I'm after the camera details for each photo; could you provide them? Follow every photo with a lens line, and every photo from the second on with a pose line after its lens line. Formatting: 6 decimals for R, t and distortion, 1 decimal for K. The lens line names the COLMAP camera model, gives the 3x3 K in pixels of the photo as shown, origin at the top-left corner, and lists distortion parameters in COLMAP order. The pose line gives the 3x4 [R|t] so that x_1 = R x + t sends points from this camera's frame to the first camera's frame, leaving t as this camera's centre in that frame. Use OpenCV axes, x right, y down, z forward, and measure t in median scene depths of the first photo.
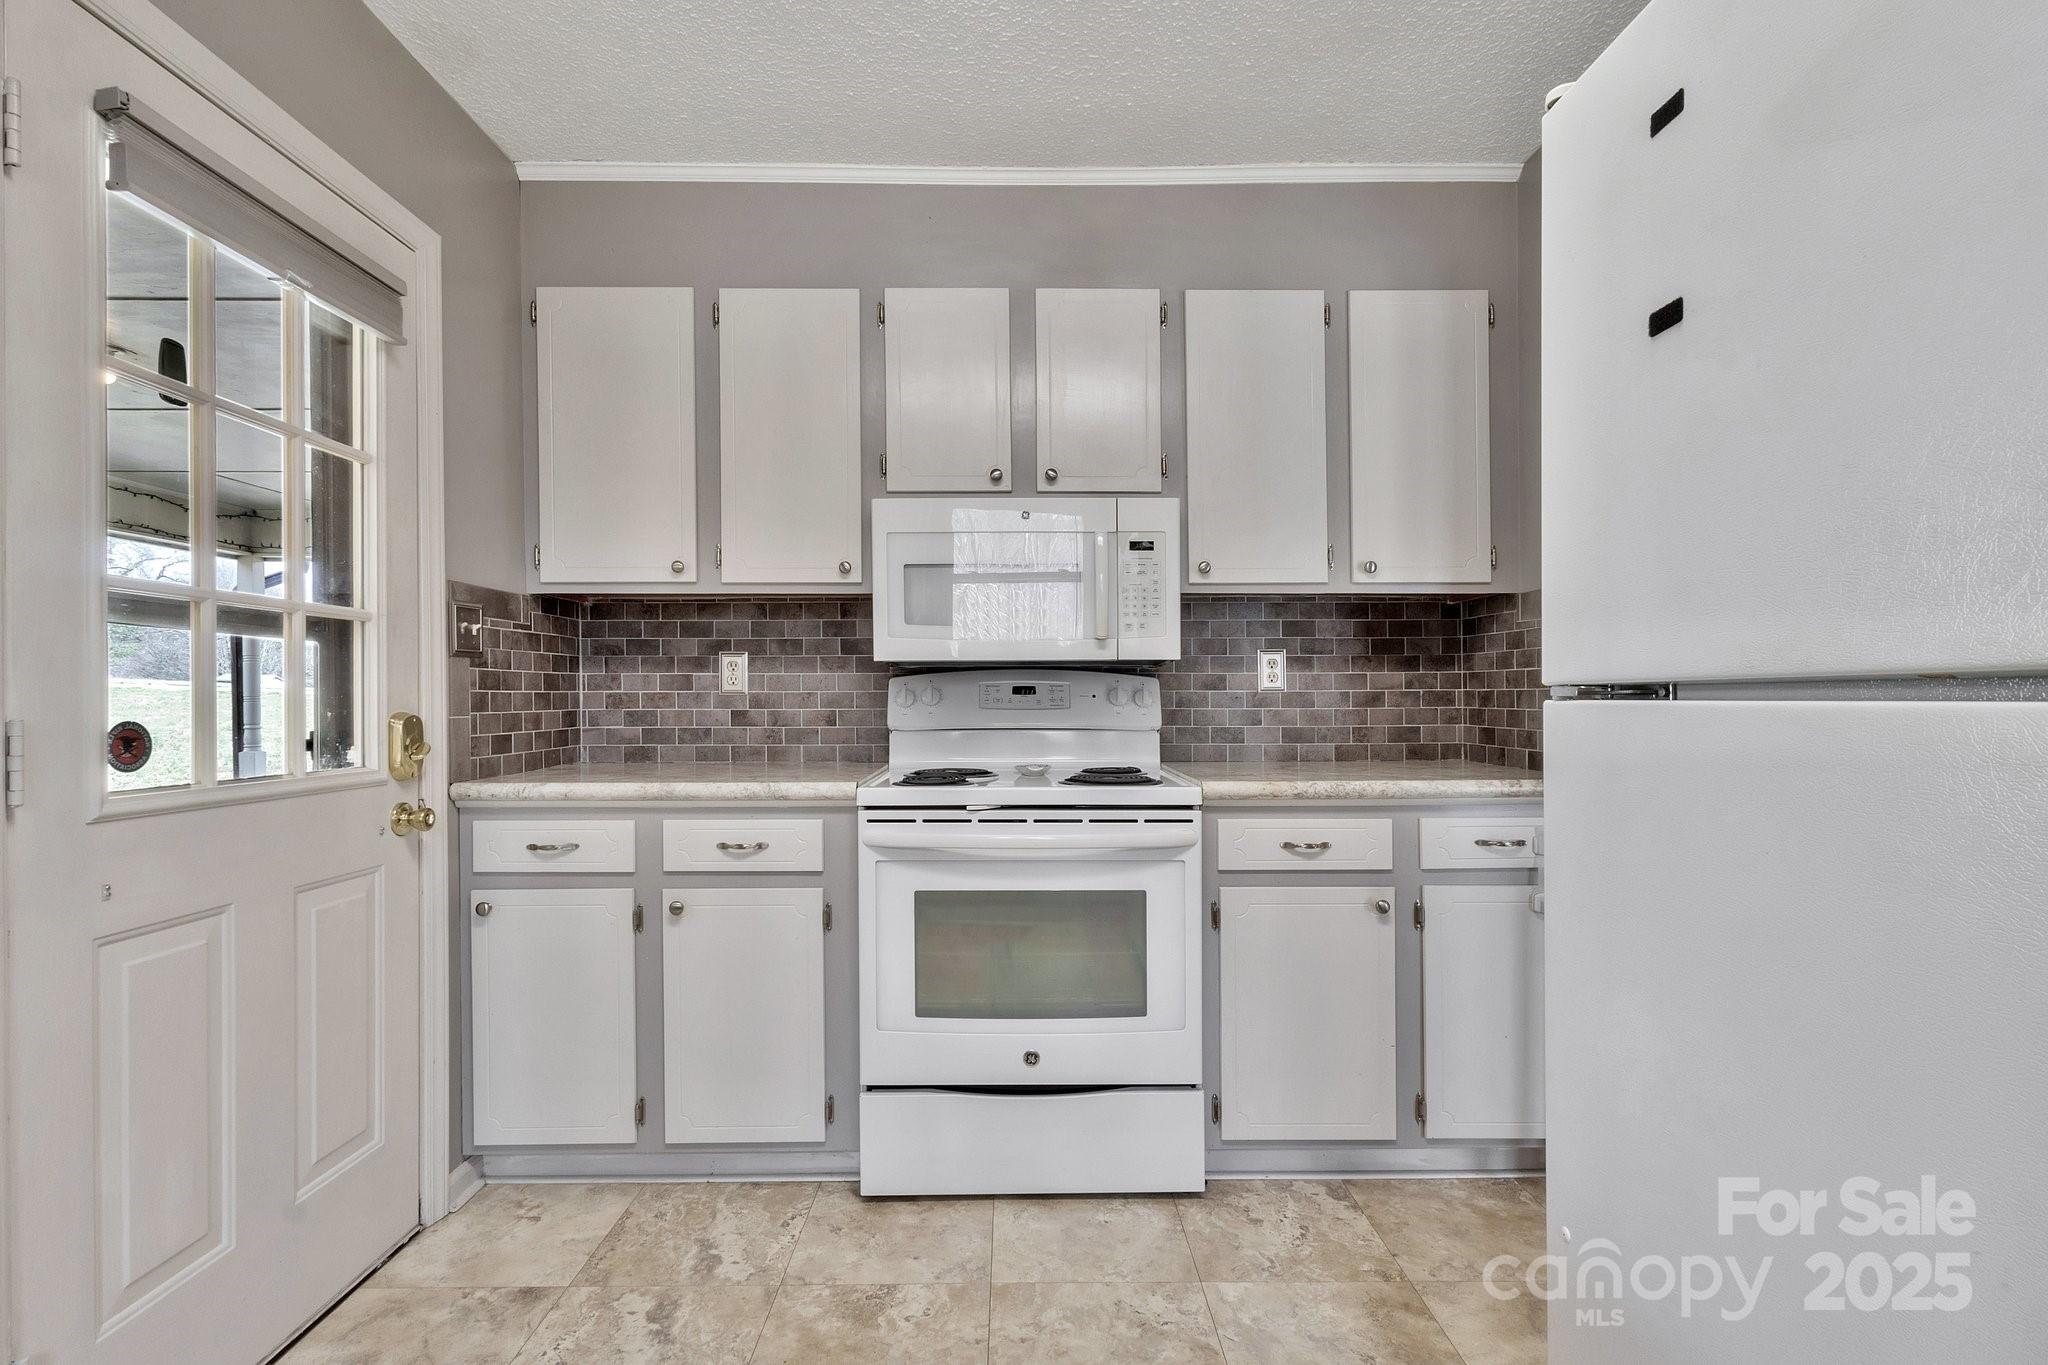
lens RADIAL K [[1049.7, 0, 1024.0], [0, 1049.7, 682.5], [0, 0, 1]] dist [0.000648, 0.000081]
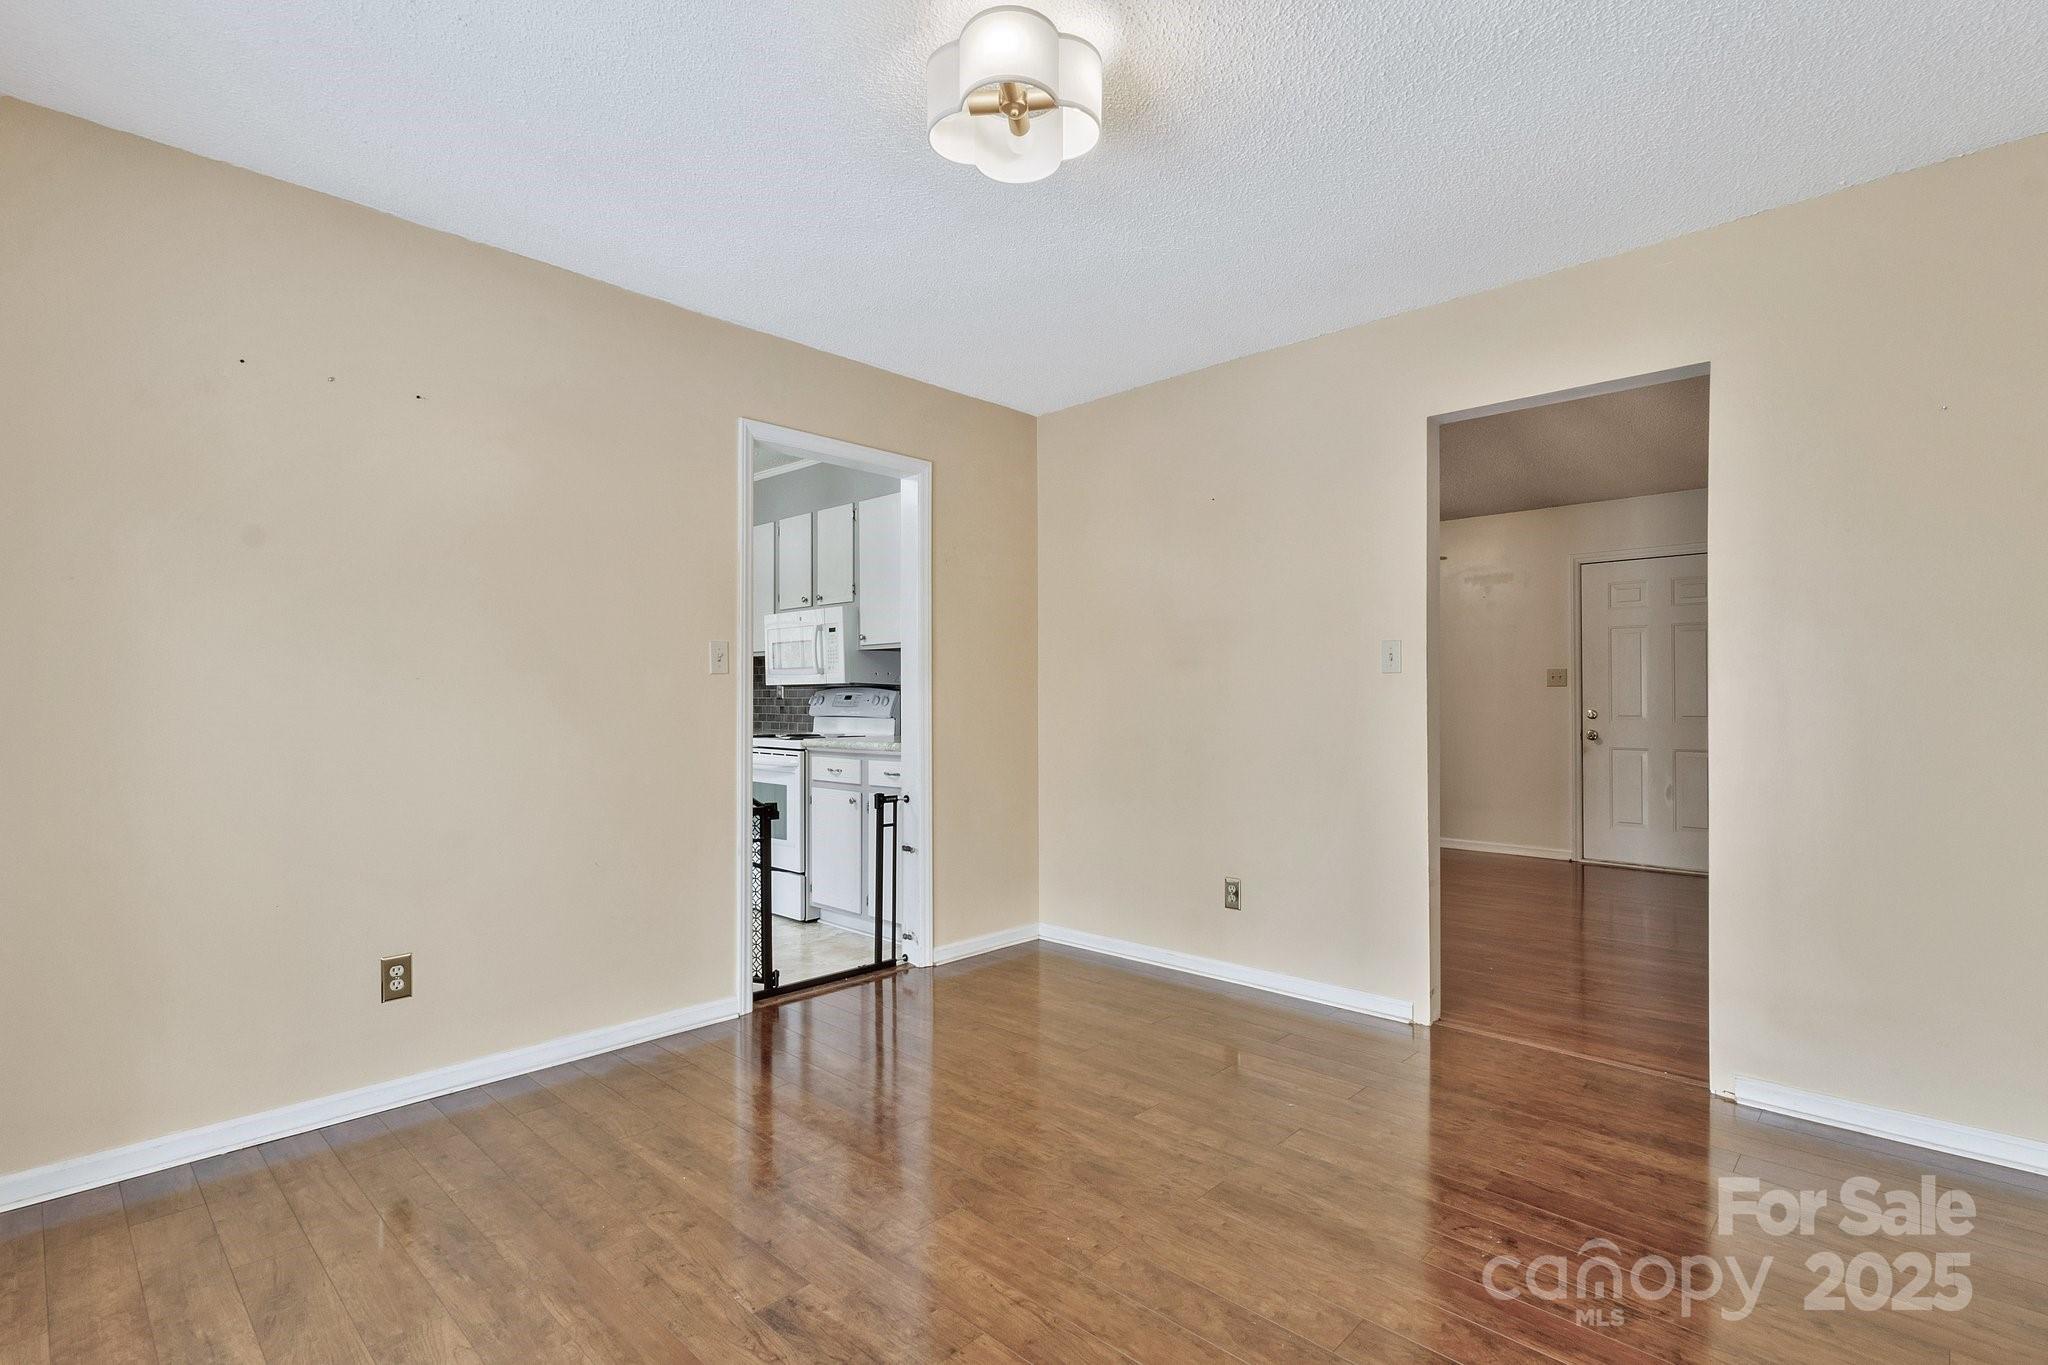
lens RADIAL K [[960.1, 0, 1015.7], [0, 960.1, 699.9], [0, 0, 1]] dist [0.000086, -0.000006]
pose [[0.710441, 0.004104, -0.703745, 1.693210], [0.003882, 0.999945, 0.009750, -0.005503], [0.703746, -0.009658, 0.710386, -0.115854]]
